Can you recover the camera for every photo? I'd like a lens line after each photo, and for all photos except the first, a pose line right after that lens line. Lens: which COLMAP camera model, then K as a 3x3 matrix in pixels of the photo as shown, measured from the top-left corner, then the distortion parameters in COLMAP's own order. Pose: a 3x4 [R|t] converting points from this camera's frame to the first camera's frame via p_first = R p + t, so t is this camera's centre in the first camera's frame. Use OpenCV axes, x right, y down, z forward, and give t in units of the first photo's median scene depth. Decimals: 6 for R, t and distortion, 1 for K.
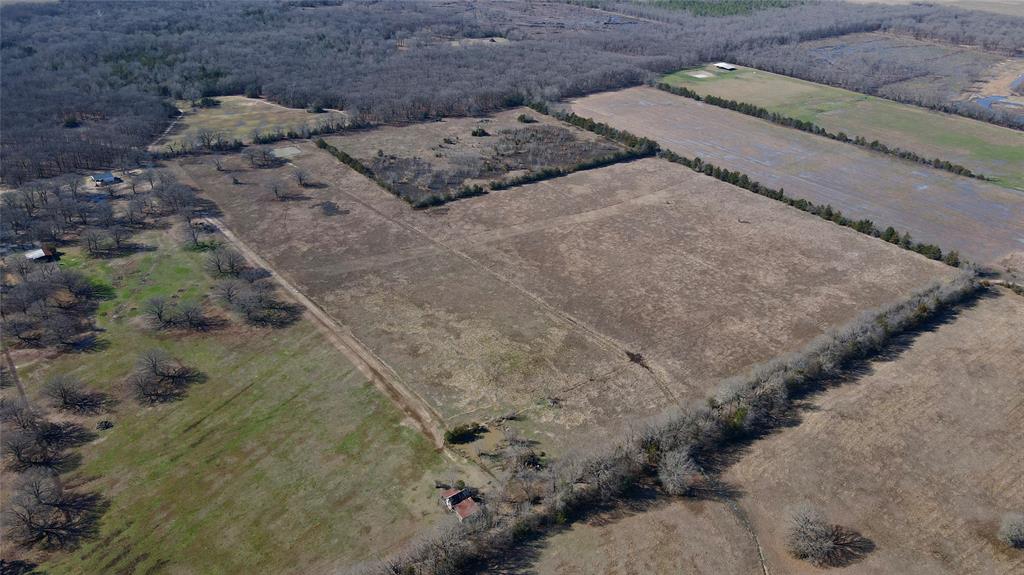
lens RADIAL K [[754.9, 0, 512.0], [0, 754.9, 287.5], [0, 0, 1]] dist [-0.007023, 0.048444]
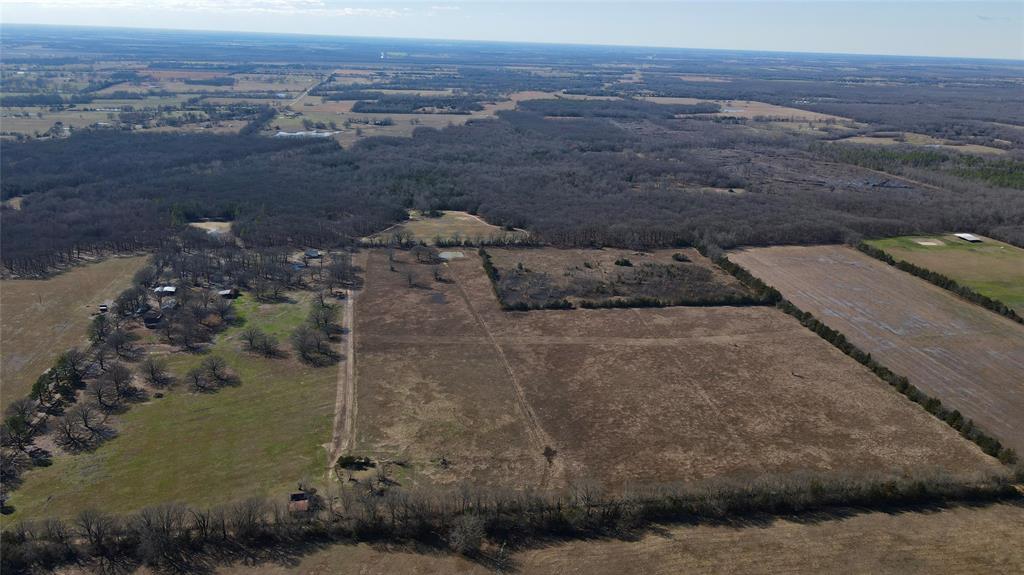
lens RADIAL K [[754.9, 0, 512.0], [0, 754.9, 287.5], [0, 0, 1]] dist [-0.007023, 0.048444]
pose [[0.882441, 0.141245, -0.448719, 0.369432], [-0.222508, 0.965735, -0.133592, 0.013029], [0.414474, 0.217731, 0.883632, -0.024872]]
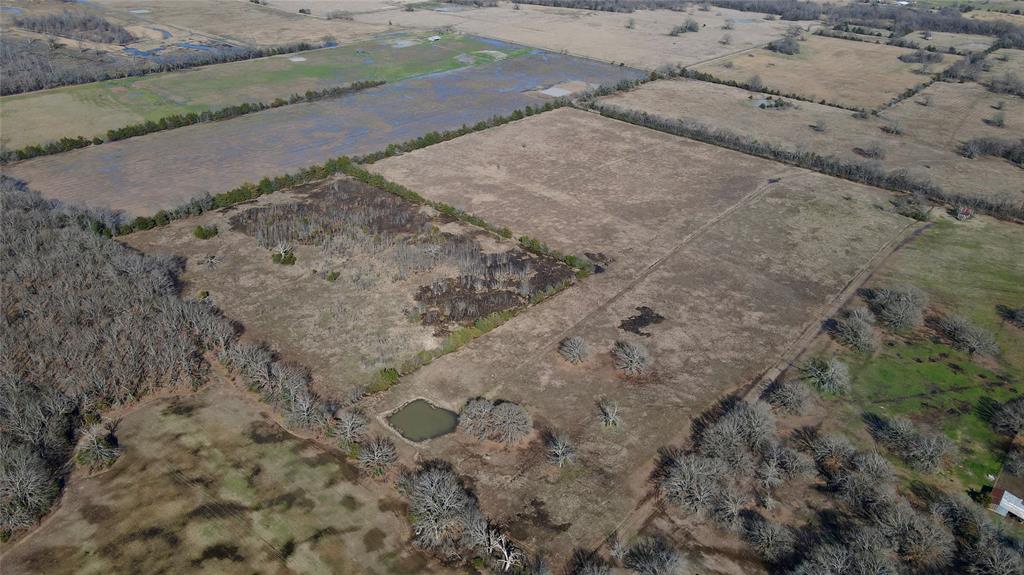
lens RADIAL K [[754.9, 0, 512.0], [0, 754.9, 287.5], [0, 0, 1]] dist [-0.007023, 0.048444]
pose [[-0.190960, -0.509024, 0.839303, -0.756204], [0.431606, 0.724407, 0.537541, -0.536080], [-0.881618, 0.464897, 0.081365, 0.941571]]
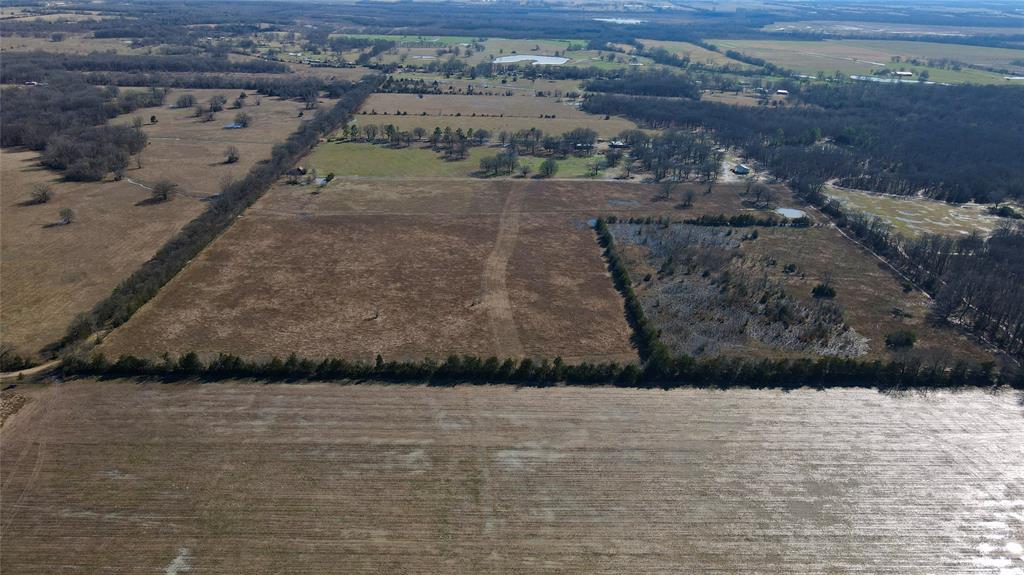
lens RADIAL K [[754.9, 0, 512.0], [0, 754.9, 287.5], [0, 0, 1]] dist [-0.007023, 0.048444]
pose [[-0.584246, 0.265440, -0.766941, 0.738418], [-0.422080, 0.707766, 0.566494, -0.553899], [0.693185, 0.654682, -0.301473, 1.203194]]
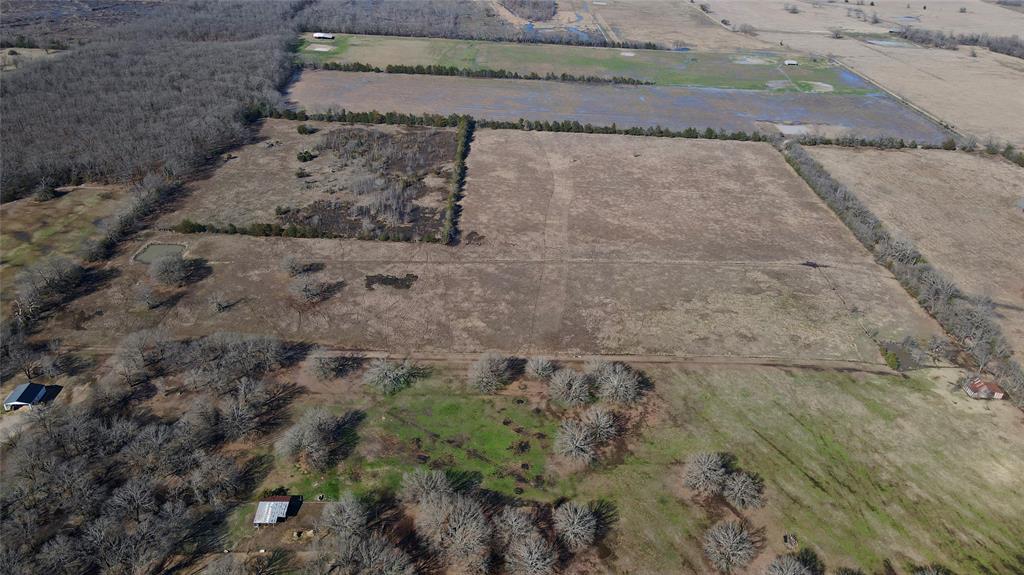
lens RADIAL K [[754.9, 0, 512.0], [0, 754.9, 287.5], [0, 0, 1]] dist [-0.007023, 0.048444]
pose [[0.598288, -0.395475, 0.696887, -0.656493], [0.353656, 0.910750, 0.213220, -0.202600], [-0.719012, 0.118891, 0.684753, 0.328158]]
